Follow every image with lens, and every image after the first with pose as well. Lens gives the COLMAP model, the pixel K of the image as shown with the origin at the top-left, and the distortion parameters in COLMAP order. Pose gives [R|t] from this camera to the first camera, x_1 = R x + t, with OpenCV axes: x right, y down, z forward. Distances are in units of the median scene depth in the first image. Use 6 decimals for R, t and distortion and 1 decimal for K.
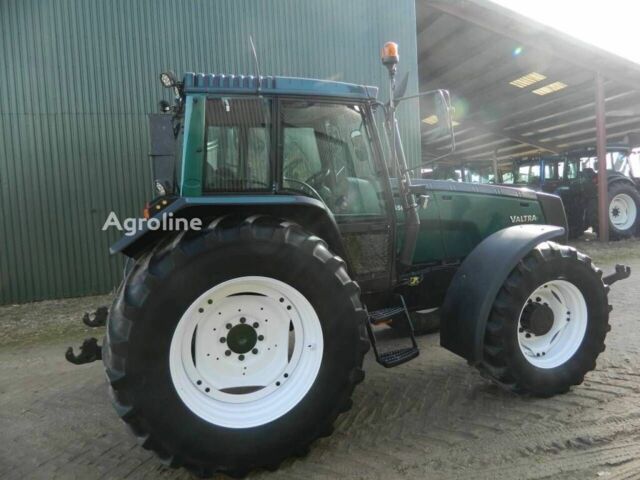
lens RADIAL K [[455.6, 0, 320.0], [0, 455.6, 240.0], [0, 0, 1]] dist [0.000966, -0.004607]
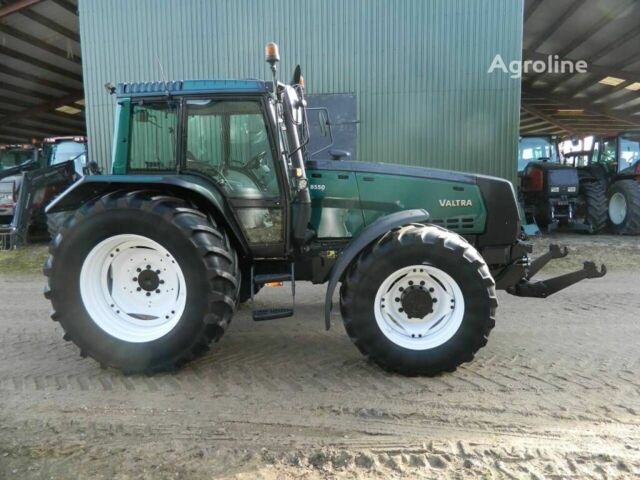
lens RADIAL K [[455.6, 0, 320.0], [0, 455.6, 240.0], [0, 0, 1]] dist [0.000966, -0.004607]
pose [[0.907108, 0.086598, -0.411892, 0.835156], [-0.057683, 0.994949, 0.082147, -0.044160], [0.416925, -0.050757, 0.907522, -0.013885]]
